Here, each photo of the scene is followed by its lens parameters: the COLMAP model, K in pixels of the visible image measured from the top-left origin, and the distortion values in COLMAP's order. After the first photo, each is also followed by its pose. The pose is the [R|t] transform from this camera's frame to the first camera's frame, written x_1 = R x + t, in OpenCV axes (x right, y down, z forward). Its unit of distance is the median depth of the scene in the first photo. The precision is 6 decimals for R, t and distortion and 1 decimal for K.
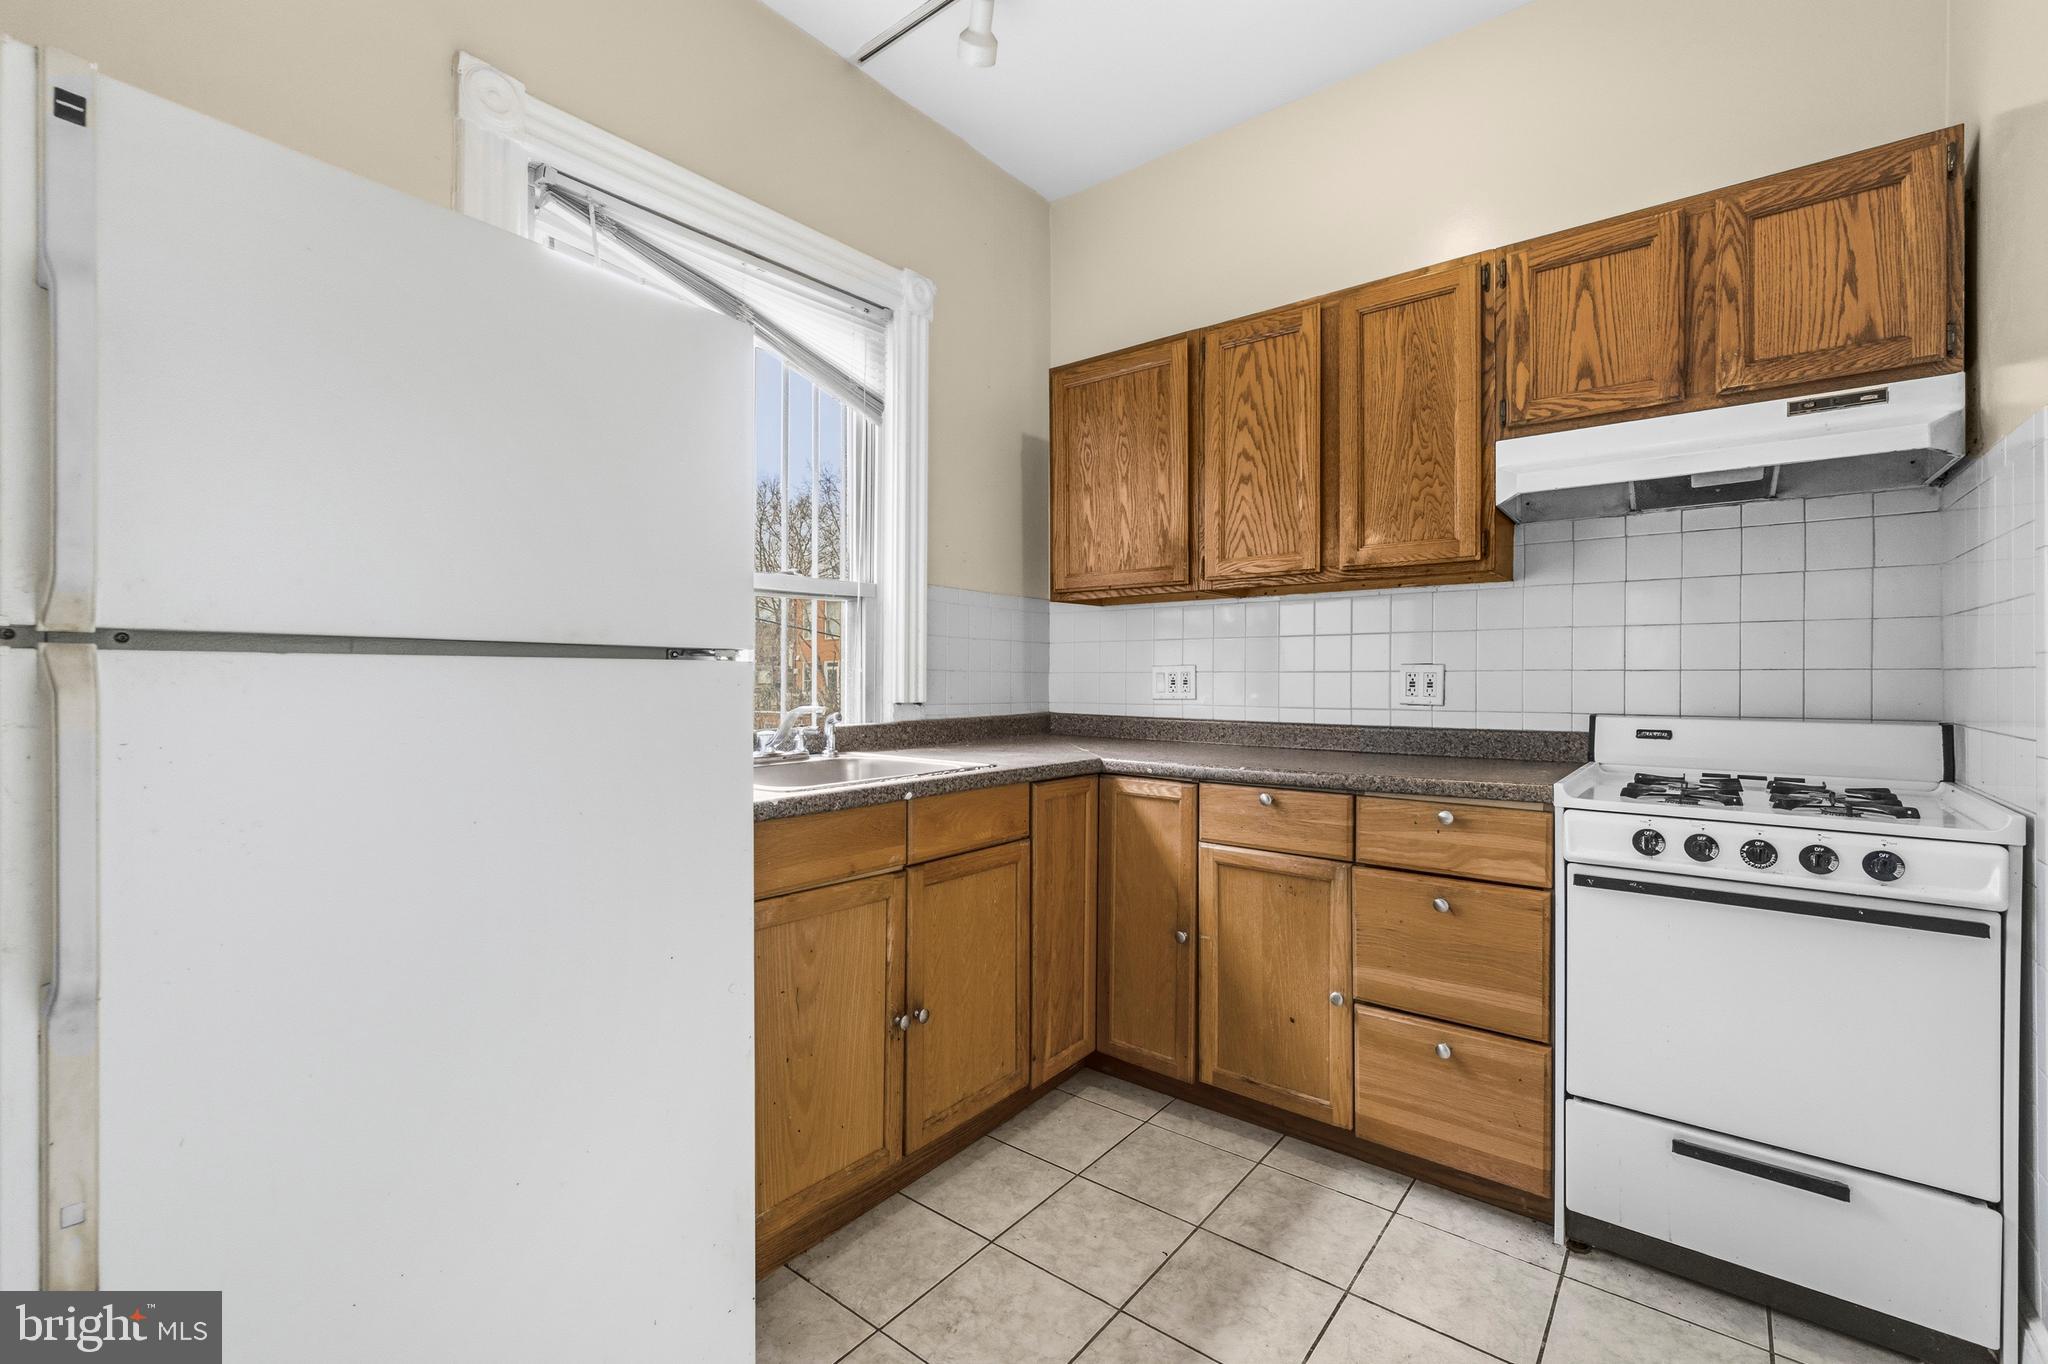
lens RADIAL K [[882.2, 0, 1020.0], [0, 882.2, 681.5], [0, 0, 1]] dist [-0.003474, 0.000232]
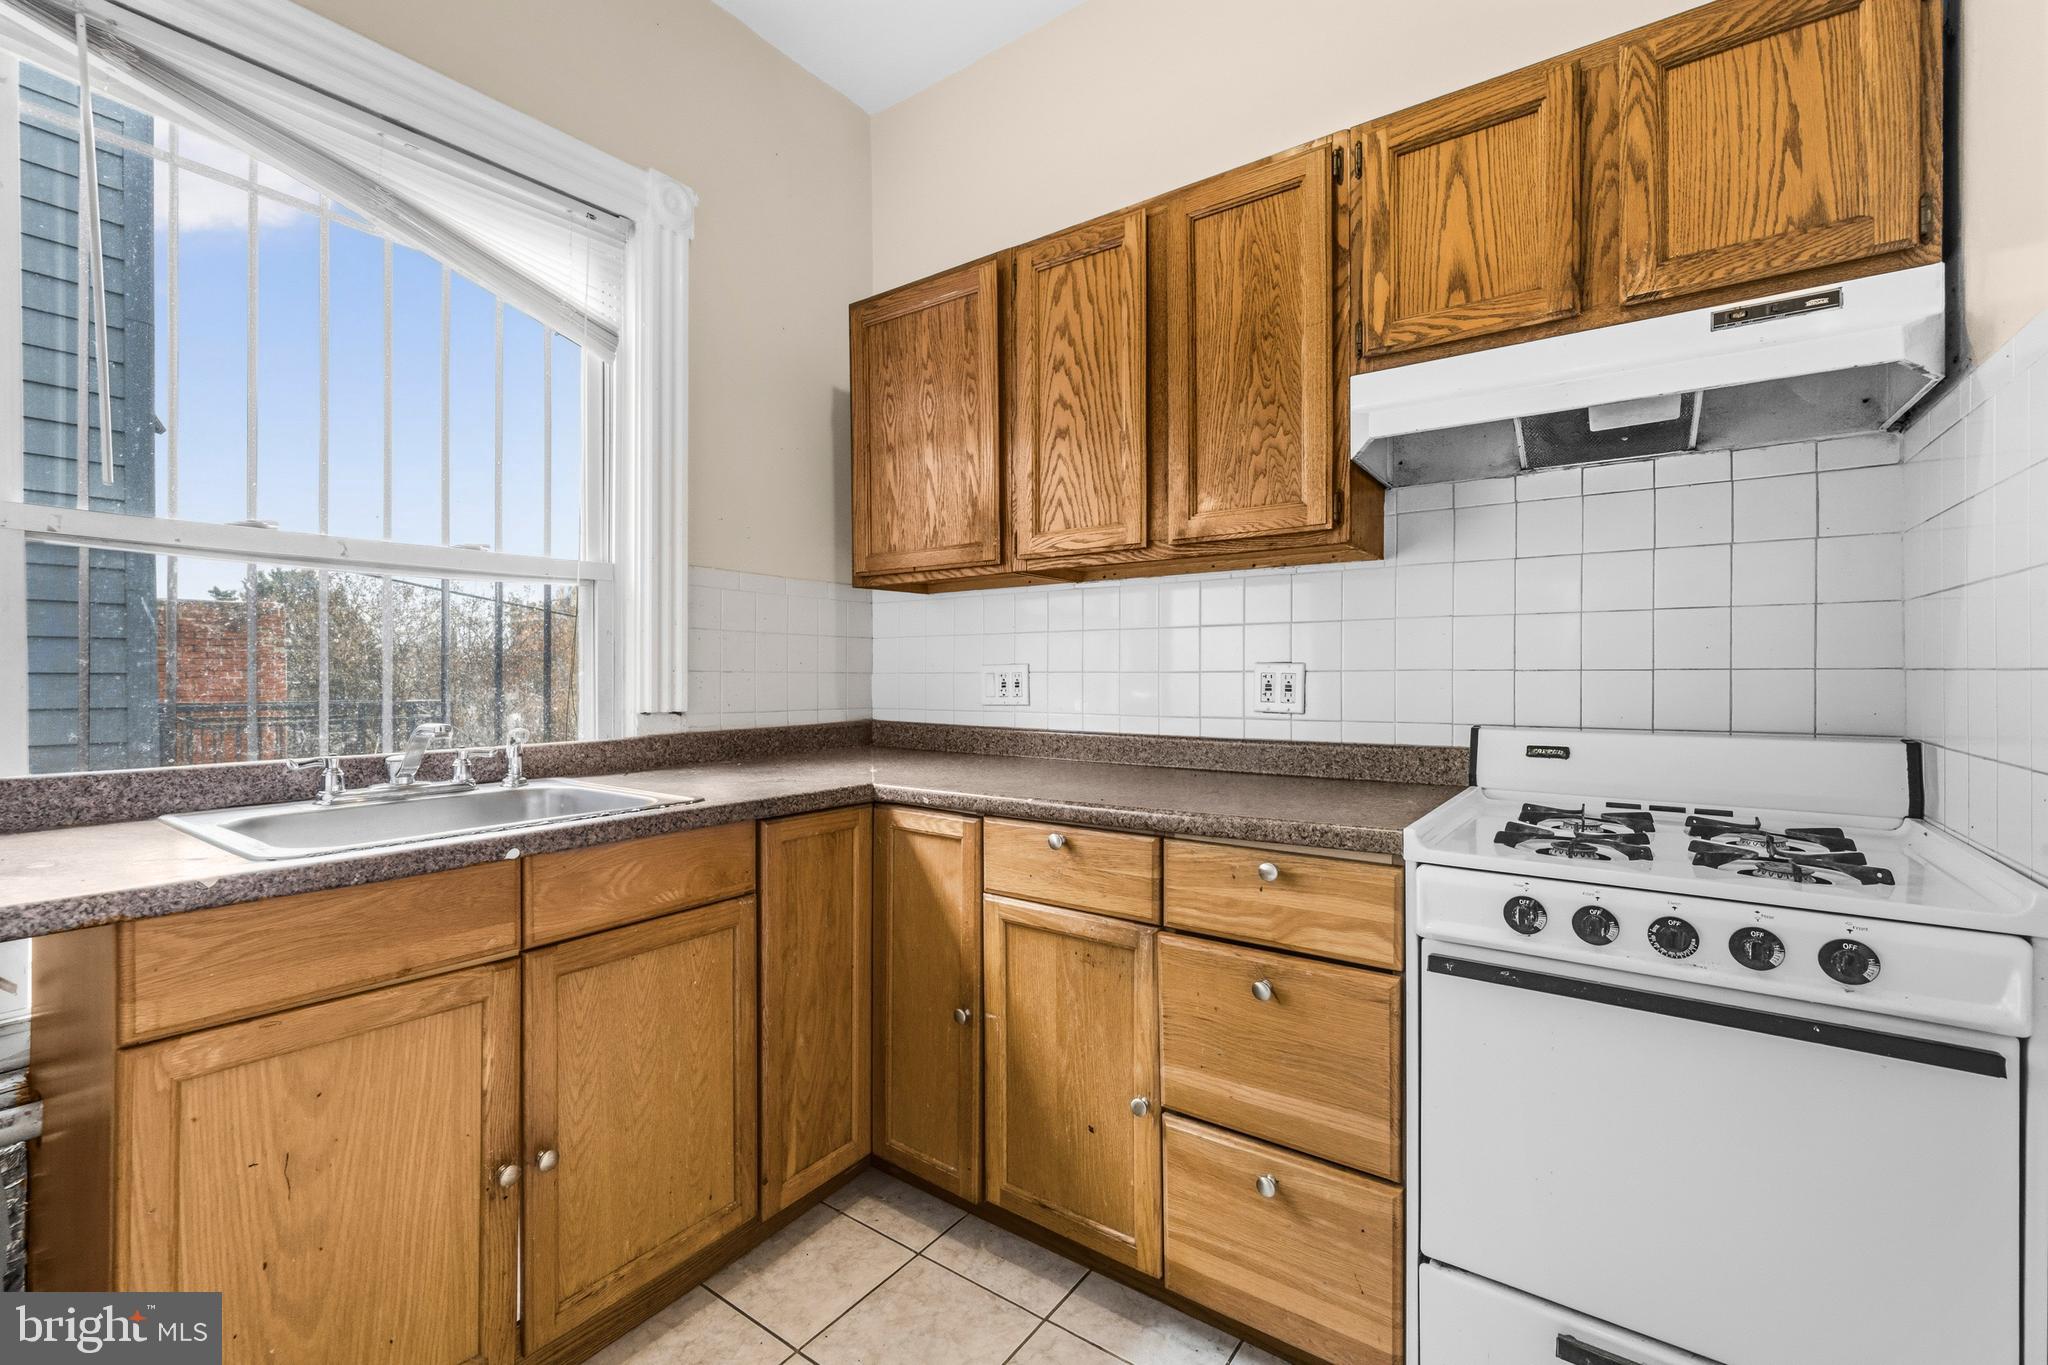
lens RADIAL K [[882.2, 0, 1017.4], [0, 882.2, 681.2], [0, 0, 1]] dist [-0.003474, 0.000232]
pose [[0.998602, -0.003958, 0.052701, 0.213027], [0.003775, 0.999986, 0.003573, -0.007958], [-0.052715, -0.003369, 0.998604, 0.248219]]
